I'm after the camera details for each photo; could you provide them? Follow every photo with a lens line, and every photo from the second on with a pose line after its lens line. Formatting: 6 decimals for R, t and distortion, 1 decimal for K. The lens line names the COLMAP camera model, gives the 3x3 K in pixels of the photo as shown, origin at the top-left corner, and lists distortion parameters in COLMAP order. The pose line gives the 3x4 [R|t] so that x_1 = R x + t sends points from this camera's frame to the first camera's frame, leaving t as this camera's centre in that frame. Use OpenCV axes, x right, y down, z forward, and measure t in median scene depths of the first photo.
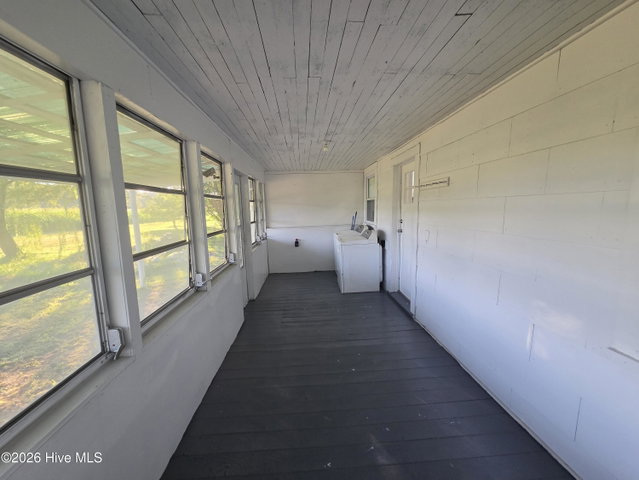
lens RADIAL K [[261.6, 0, 321.4], [0, 261.6, 243.2], [0, 0, 1]] dist [0.001801, 0.000271]
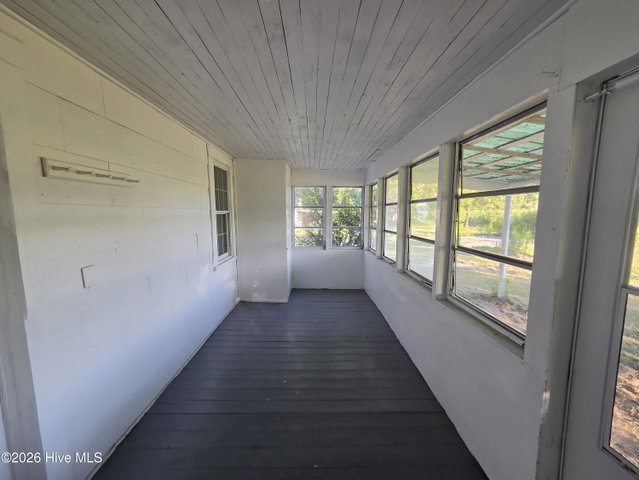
lens RADIAL K [[261.6, 0, 321.4], [0, 261.6, 243.2], [0, 0, 1]] dist [0.001801, 0.000271]
pose [[-0.999000, 0.012925, 0.042811, -0.059954], [0.023258, 0.967831, 0.250522, -0.247174], [-0.038196, 0.251267, -0.967164, 1.770413]]
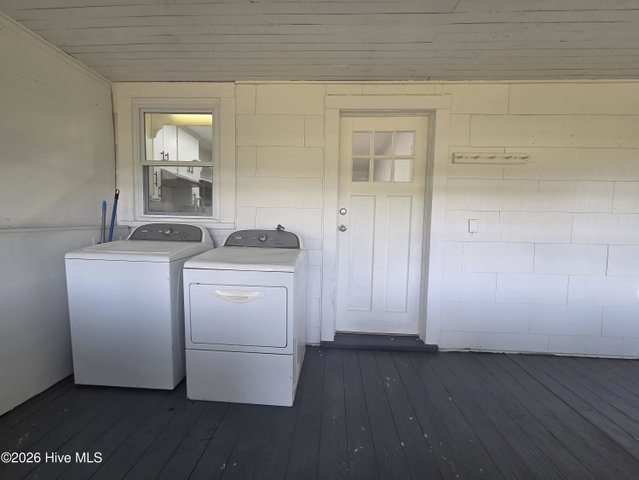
lens RADIAL K [[261.6, 0, 321.4], [0, 261.6, 243.2], [0, 0, 1]] dist [0.001801, 0.000271]
pose [[0.117620, -0.052729, 0.991658, -0.476558], [0.112101, 0.992912, 0.039499, -0.070648], [-0.986711, 0.106520, 0.122697, 1.642585]]
